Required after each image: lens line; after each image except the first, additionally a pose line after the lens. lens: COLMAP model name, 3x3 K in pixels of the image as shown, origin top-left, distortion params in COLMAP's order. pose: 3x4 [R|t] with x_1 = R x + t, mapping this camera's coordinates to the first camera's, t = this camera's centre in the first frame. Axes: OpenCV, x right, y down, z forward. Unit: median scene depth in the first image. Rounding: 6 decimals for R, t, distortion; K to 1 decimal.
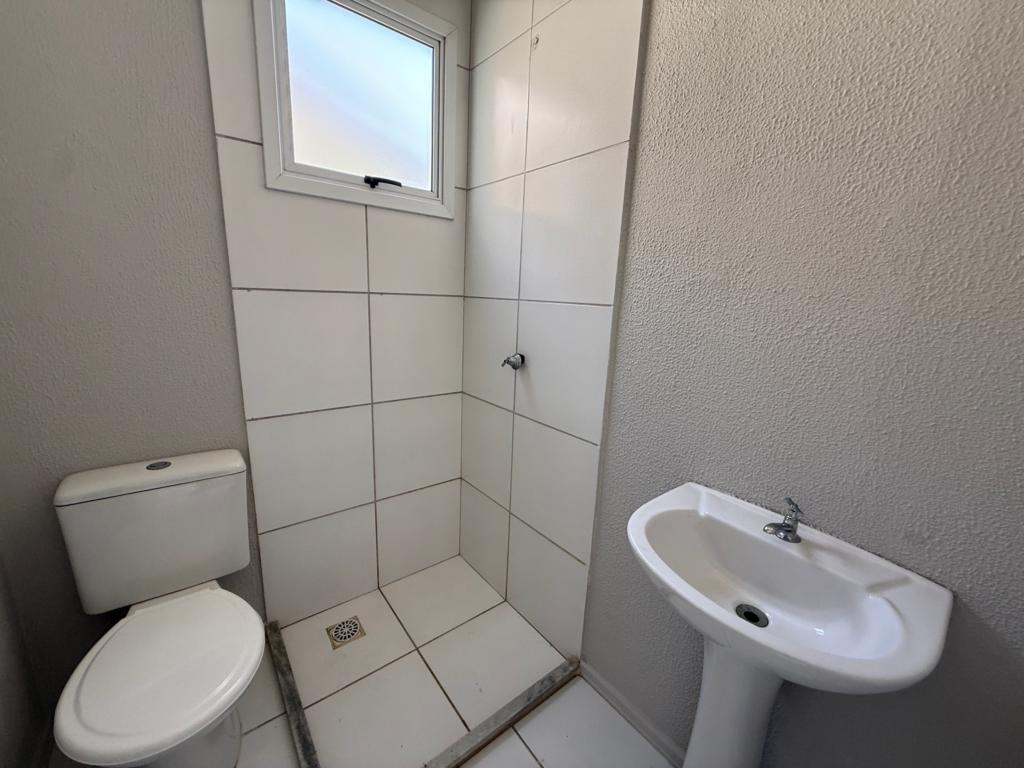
lens RADIAL K [[407.8, 0, 512.0], [0, 407.8, 384.0], [0, 0, 1]] dist [0.000450, 0.000141]
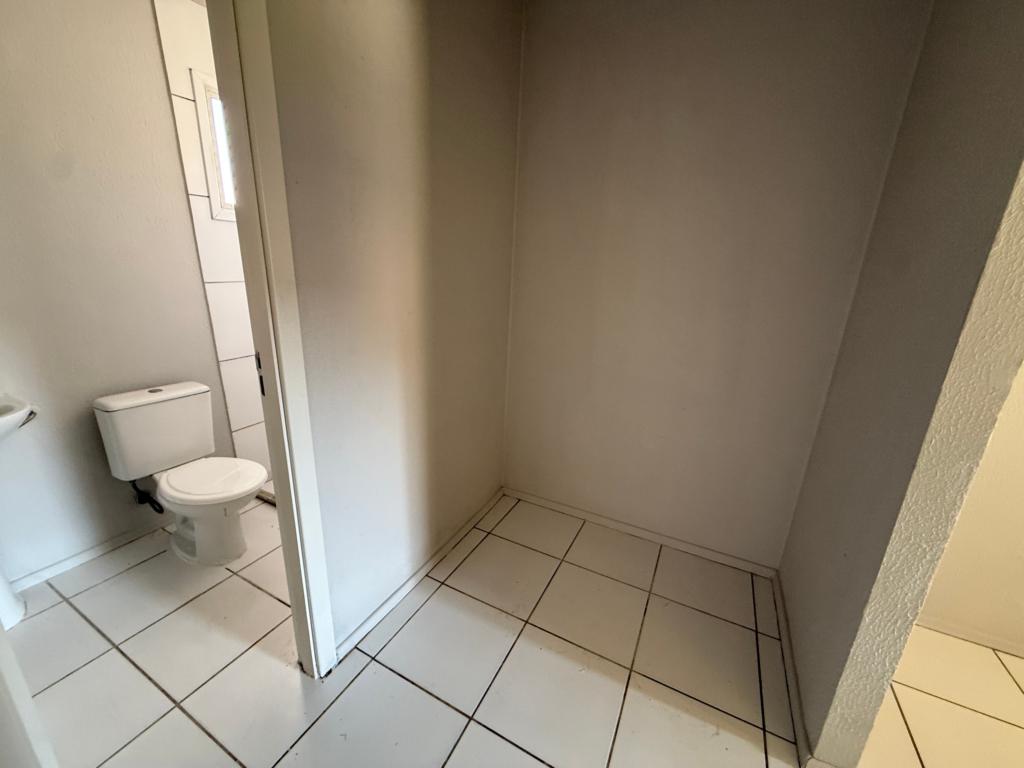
lens RADIAL K [[412.6, 0, 512.0], [0, 412.6, 384.0], [0, 0, 1]] dist [-0.000466, 0.000043]
pose [[0.885673, -0.143028, 0.441731, -0.278239], [0.096856, 0.987355, 0.125498, 0.092396], [-0.454095, -0.068366, 0.888326, -1.092266]]
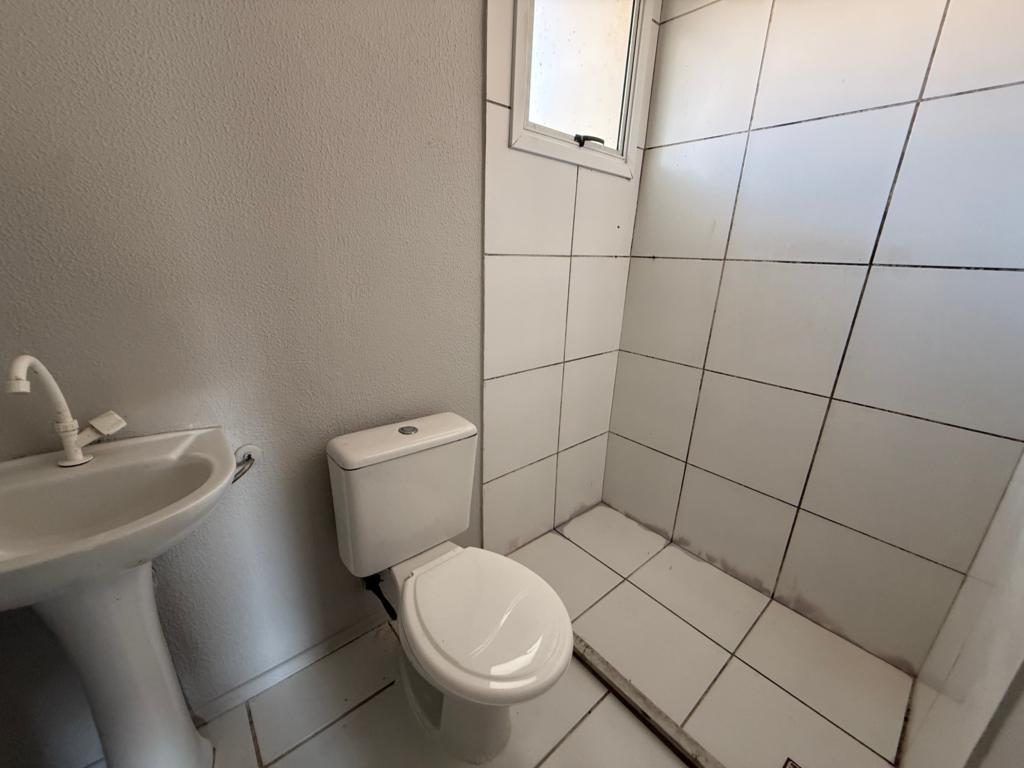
lens RADIAL K [[407.8, 0, 512.0], [0, 407.8, 384.0], [0, 0, 1]] dist [0.000450, 0.000141]
pose [[0.994670, -0.040712, 0.094727, -0.632714], [0.030136, 0.993417, 0.110515, -0.017249], [-0.098602, -0.107072, 0.989350, -0.037760]]
